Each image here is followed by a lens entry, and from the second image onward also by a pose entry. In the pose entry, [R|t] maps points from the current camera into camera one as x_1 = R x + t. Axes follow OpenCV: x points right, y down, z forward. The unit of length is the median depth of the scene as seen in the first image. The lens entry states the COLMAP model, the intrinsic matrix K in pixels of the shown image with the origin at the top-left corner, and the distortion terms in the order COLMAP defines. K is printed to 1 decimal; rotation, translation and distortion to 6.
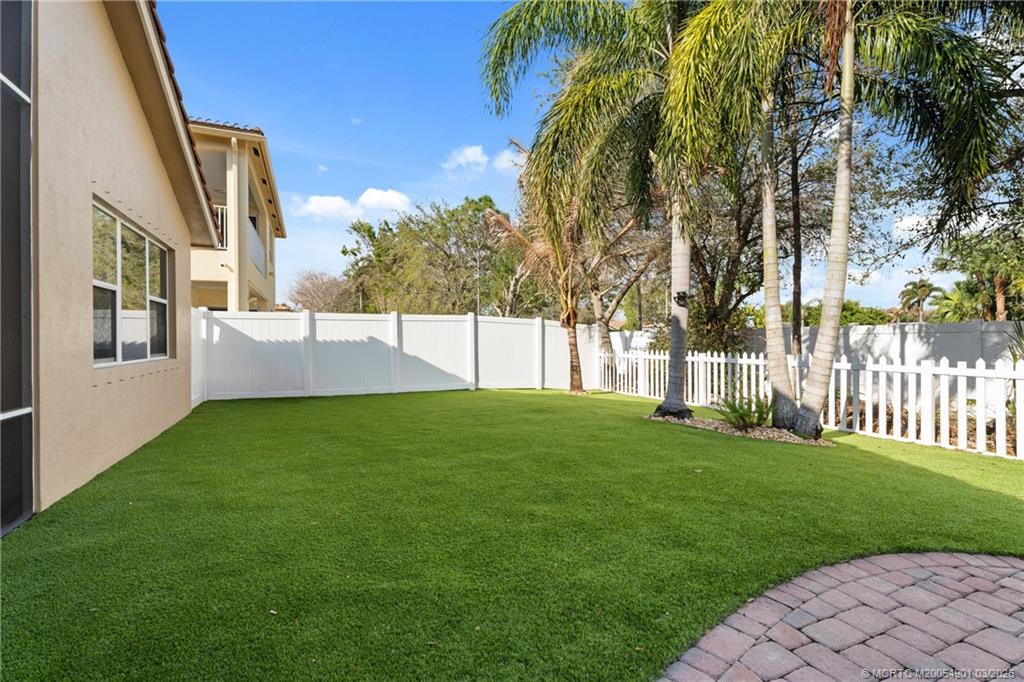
lens RADIAL K [[456.1, 0, 508.7], [0, 456.1, 338.9], [0, 0, 1]] dist [0.001429, 0.000244]
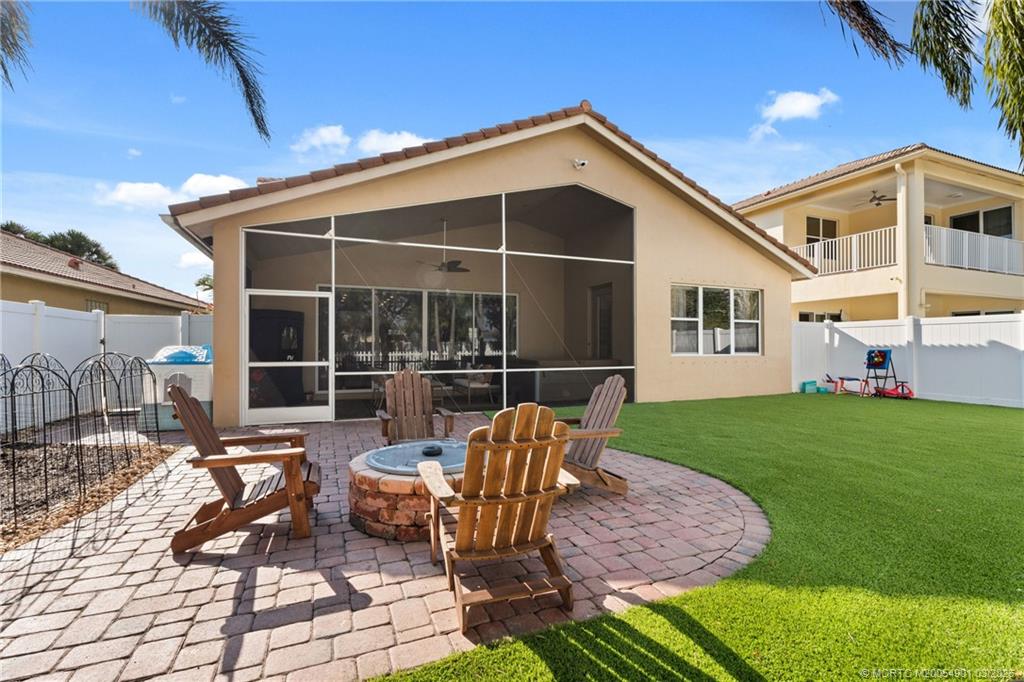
lens RADIAL K [[458.0, 0, 510.5], [0, 458.0, 345.0], [0, 0, 1]] dist [0.000312, 0.000024]
pose [[-0.015166, 0.000233, -0.999885, 0.581339], [0.001112, 0.999999, 0.000216, 0.002579], [0.999884, -0.001109, -0.015166, 0.074873]]
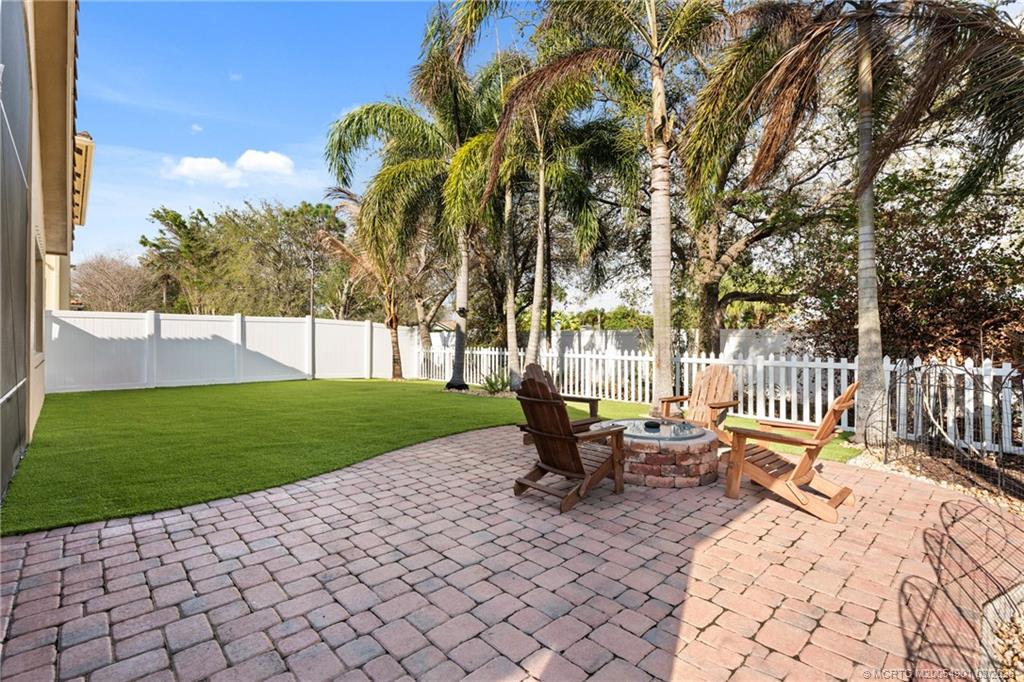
lens RADIAL K [[456.1, 0, 501.6], [0, 456.1, 326.6], [0, 0, 1]] dist [0.001429, 0.000244]
pose [[0.943731, 0.014058, 0.330415, -0.000625], [-0.005341, 0.999614, -0.027276, 0.001520], [-0.330671, 0.023976, 0.943441, -0.311921]]
